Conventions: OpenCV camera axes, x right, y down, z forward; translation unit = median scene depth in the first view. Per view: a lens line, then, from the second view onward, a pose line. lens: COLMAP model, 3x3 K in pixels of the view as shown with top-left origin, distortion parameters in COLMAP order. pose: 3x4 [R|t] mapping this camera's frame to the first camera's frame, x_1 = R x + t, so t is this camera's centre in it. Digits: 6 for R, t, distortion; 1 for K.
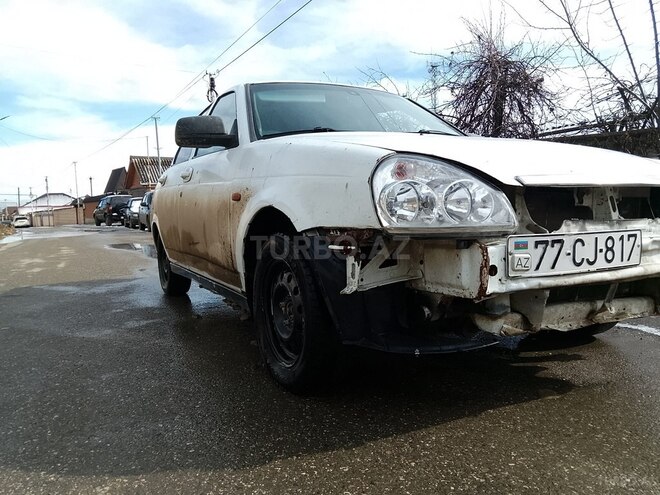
lens RADIAL K [[508.9, 0, 333.8], [0, 508.9, 249.4], [0, 0, 1]] dist [0.035212, -0.060613]
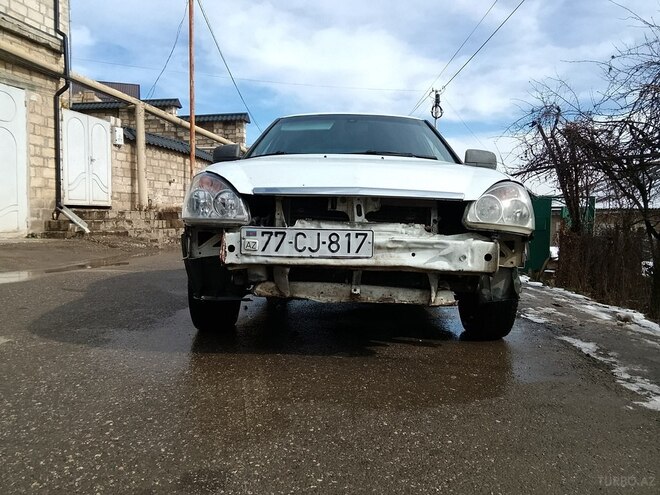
lens RADIAL K [[508.9, 0, 333.2], [0, 508.9, 249.2], [0, 0, 1]] dist [0.035212, -0.060613]
pose [[0.878595, 0.068002, -0.472701, 1.182222], [-0.078462, 0.996914, -0.002419, 0.020964], [0.471078, 0.039214, 0.881220, -0.191325]]
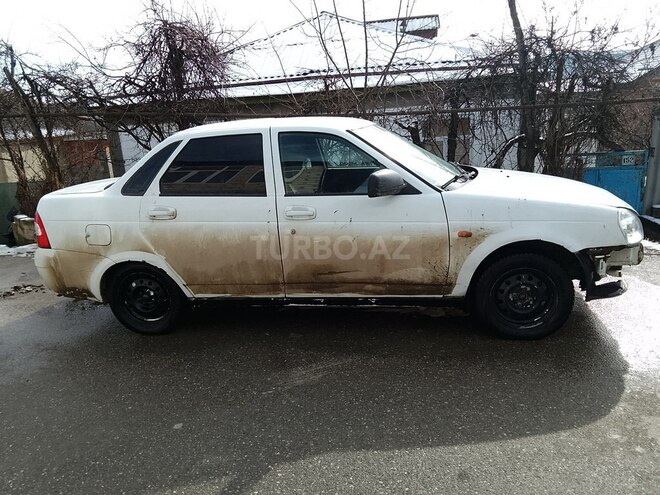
lens RADIAL K [[508.9, 0, 333.5], [0, 508.9, 249.4], [0, 0, 1]] dist [0.035212, -0.060613]
pose [[0.621813, -0.230626, 0.748438, -2.202684], [0.118884, 0.972379, 0.200862, -0.576671], [-0.774090, -0.035921, 0.632056, 0.535780]]
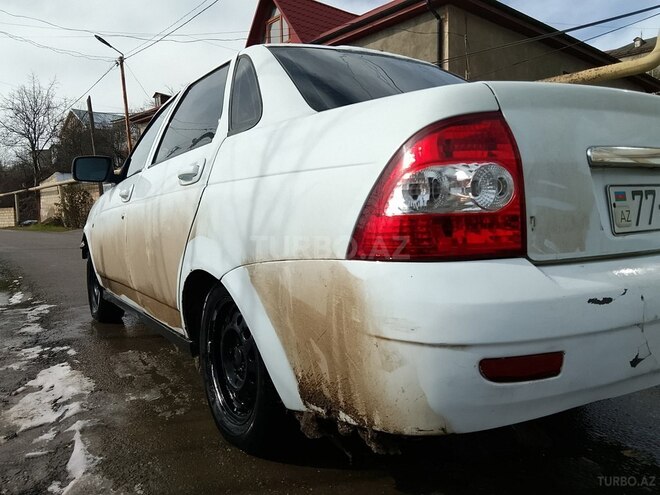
lens RADIAL K [[508.9, 0, 327.3], [0, 508.9, 240.4], [0, 0, 1]] dist [0.035212, -0.060613]
pose [[0.990327, -0.047410, 0.130404, -0.207697], [0.059021, 0.994487, -0.086670, 0.101350], [-0.125576, 0.093528, 0.987666, 0.209701]]
